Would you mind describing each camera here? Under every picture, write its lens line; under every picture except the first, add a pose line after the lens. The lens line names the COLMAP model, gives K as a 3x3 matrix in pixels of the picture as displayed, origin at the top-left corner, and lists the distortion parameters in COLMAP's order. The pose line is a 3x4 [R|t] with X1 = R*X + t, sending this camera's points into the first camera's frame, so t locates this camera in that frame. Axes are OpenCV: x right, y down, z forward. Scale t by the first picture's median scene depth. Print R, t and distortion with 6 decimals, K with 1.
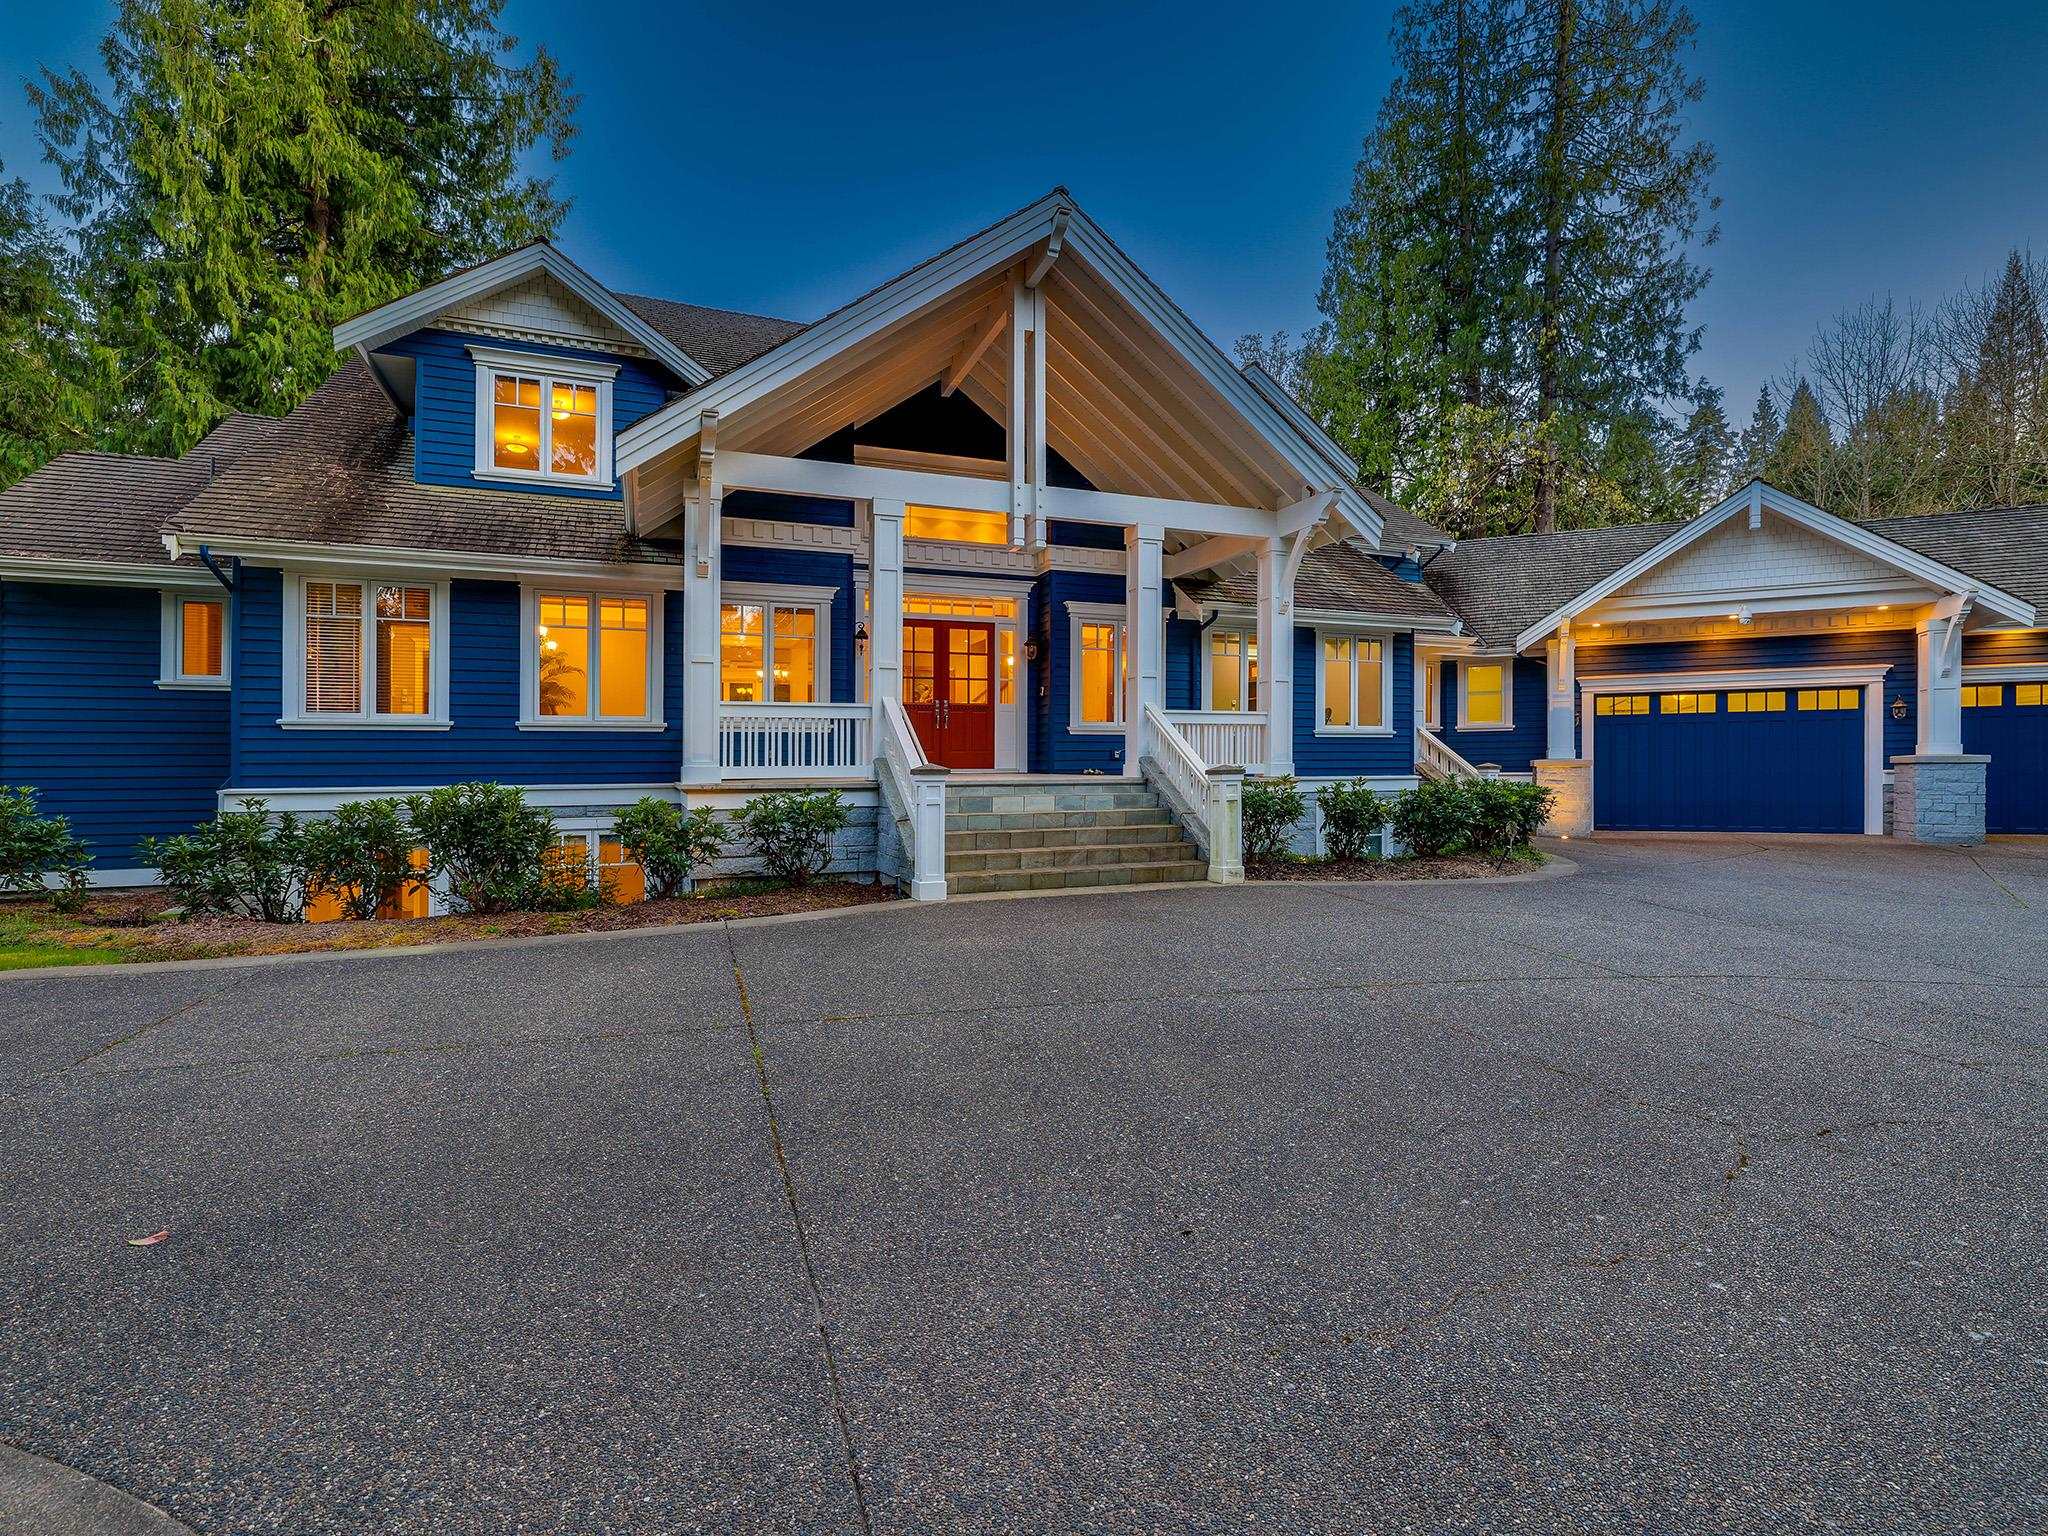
lens RADIAL K [[953.6, 0, 1023.7], [0, 953.6, 754.8], [0, 0, 1]] dist [-0.003124, 0.000005]
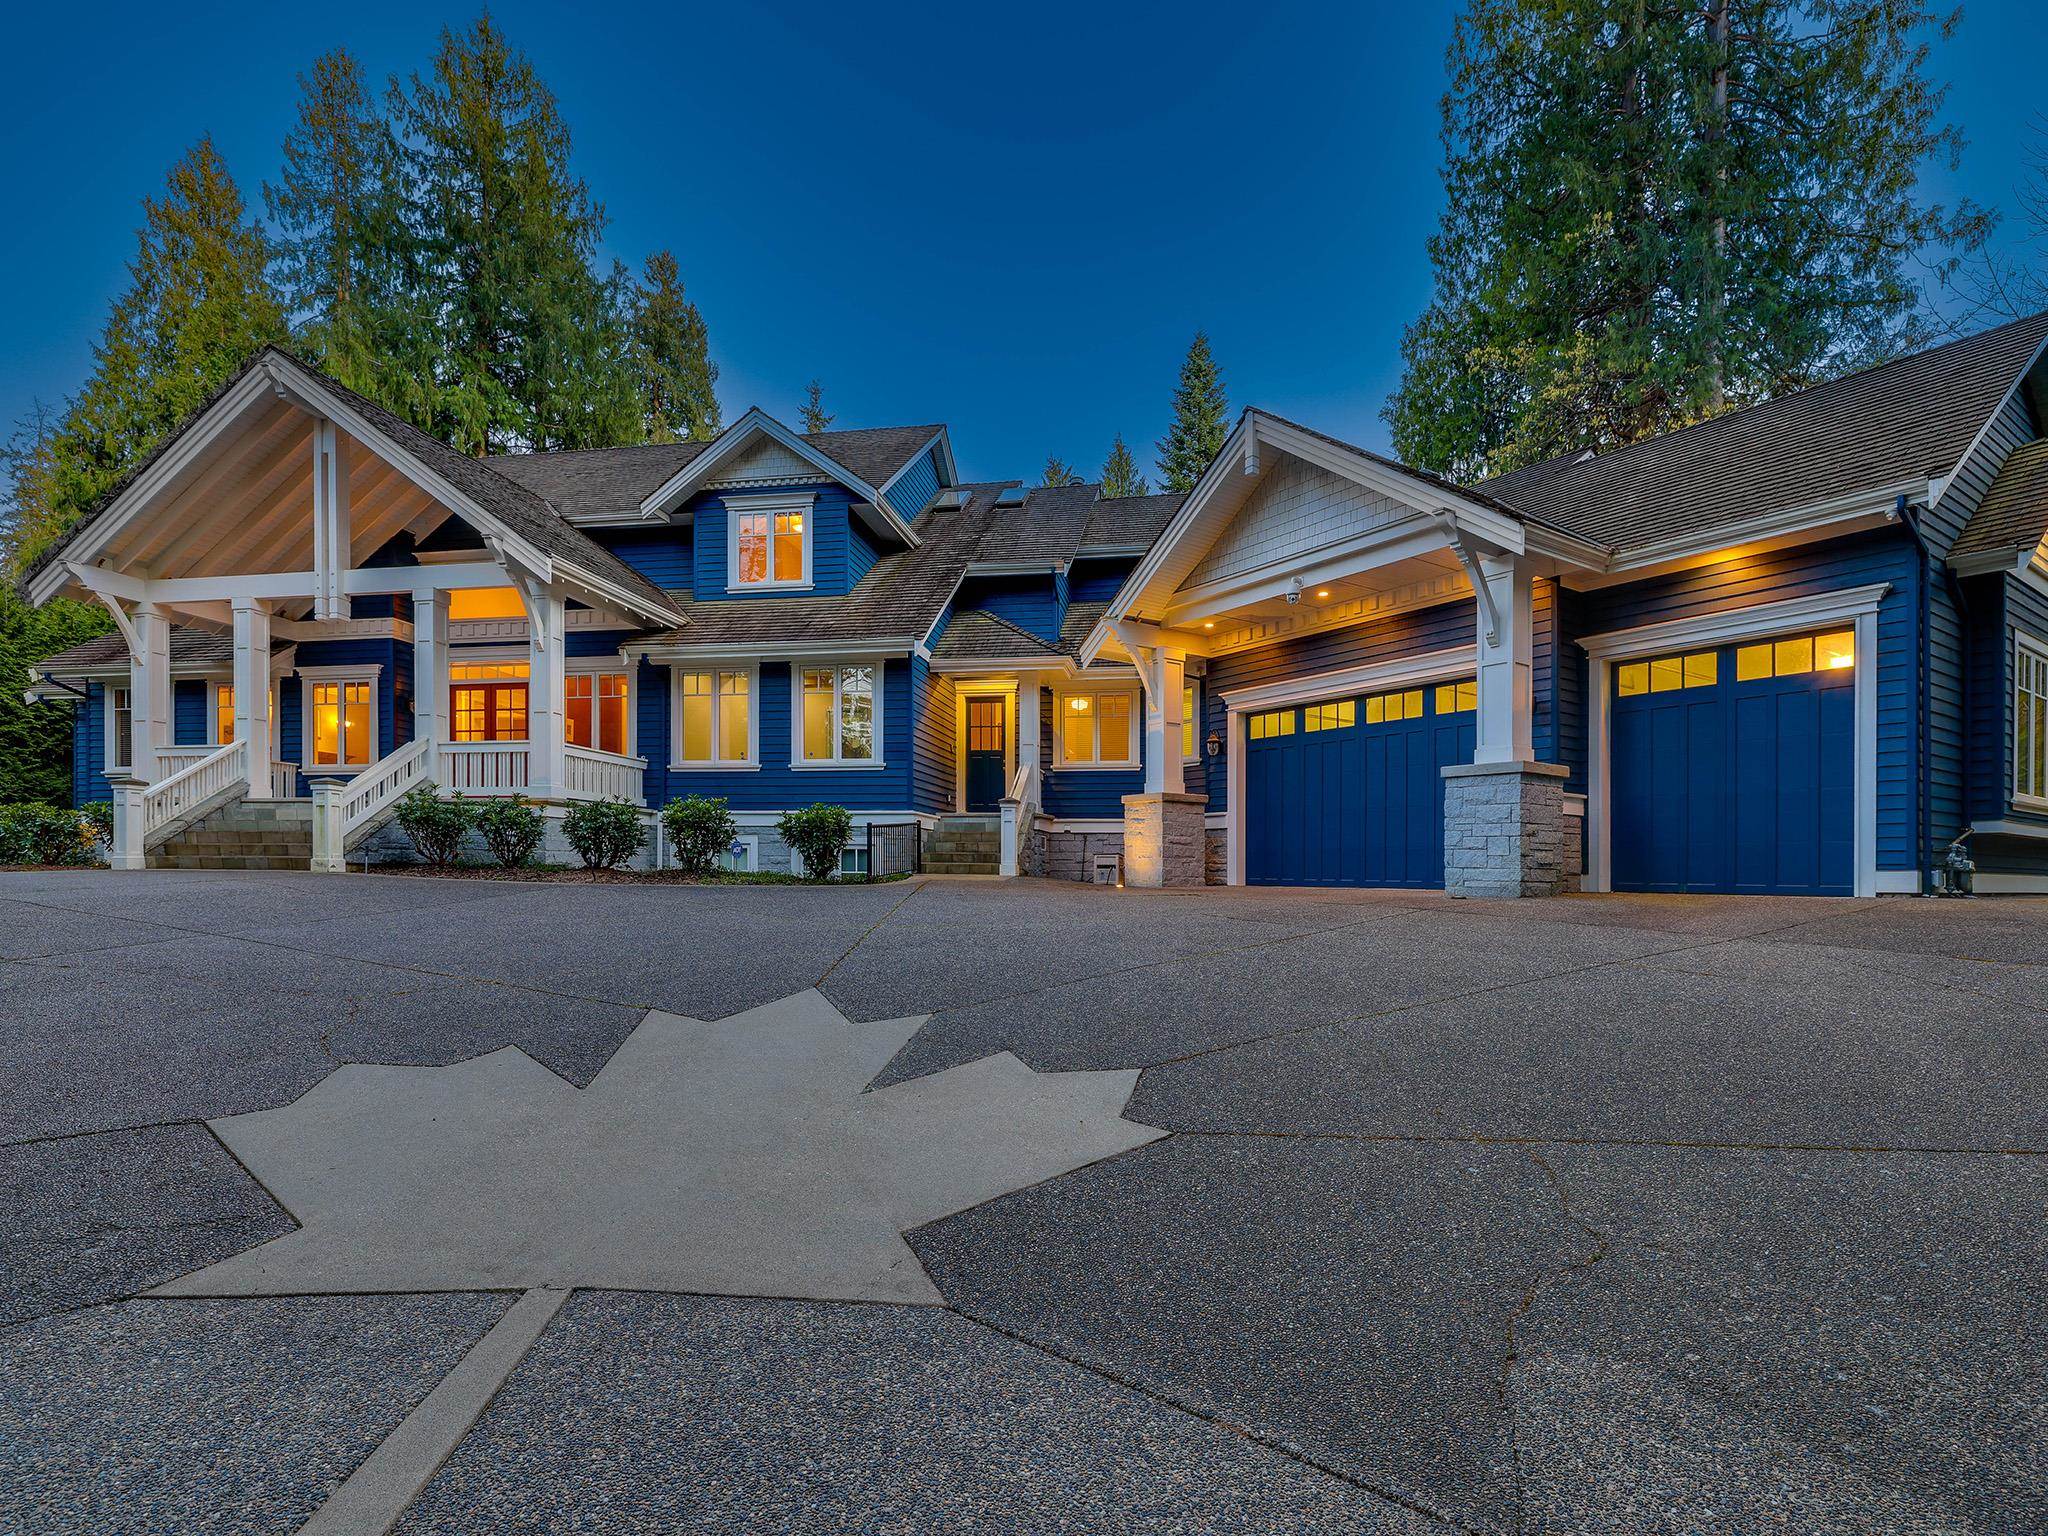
lens RADIAL K [[842.8, 0, 1024.0], [0, 842.8, 768.0], [0, 0, 1]] dist [0.001212, 0.000193]
pose [[0.887413, -0.025325, -0.460278, 0.924666], [0.012887, 0.999462, -0.030145, 0.007366], [0.460794, 0.020820, 0.887263, 0.336308]]
